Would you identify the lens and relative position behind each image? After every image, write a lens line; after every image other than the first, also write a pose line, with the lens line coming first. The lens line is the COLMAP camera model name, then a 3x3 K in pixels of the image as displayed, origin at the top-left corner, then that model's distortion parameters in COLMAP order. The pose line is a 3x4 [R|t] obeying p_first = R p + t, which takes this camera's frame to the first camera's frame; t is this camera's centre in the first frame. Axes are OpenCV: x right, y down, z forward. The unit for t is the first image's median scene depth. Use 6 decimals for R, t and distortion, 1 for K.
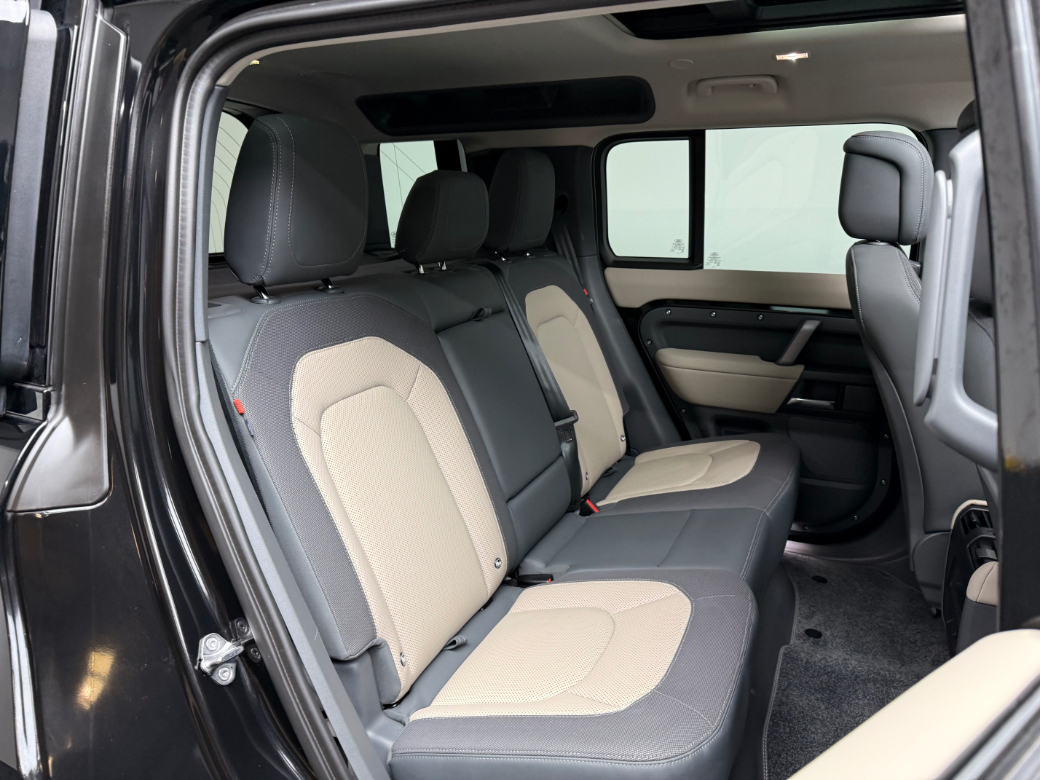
lens RADIAL K [[750.1, 0, 520.0], [0, 750.1, 390.0], [0, 0, 1]] dist [0.118273, -0.214392]
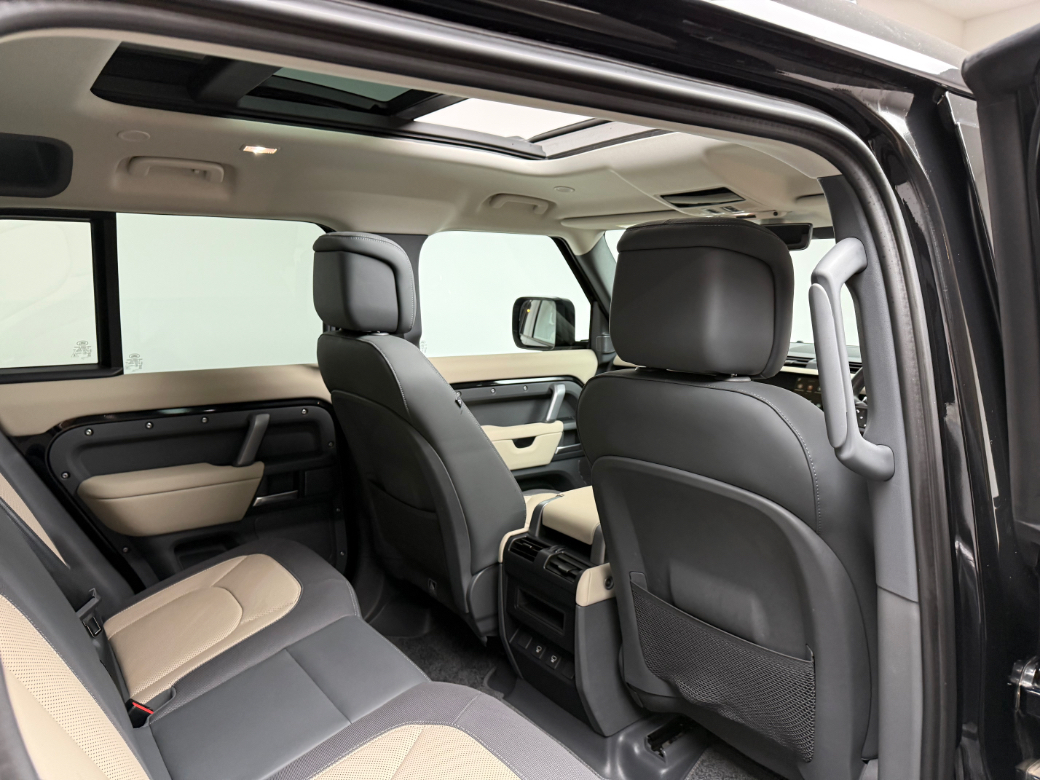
lens RADIAL K [[750.1, 0, 520.0], [0, 750.1, 390.0], [0, 0, 1]] dist [0.118273, -0.214392]
pose [[0.474384, -0.125580, 0.871315, -0.294604], [0.215434, 0.976238, 0.023410, -0.072989], [-0.853550, 0.176605, 0.490165, 0.237674]]
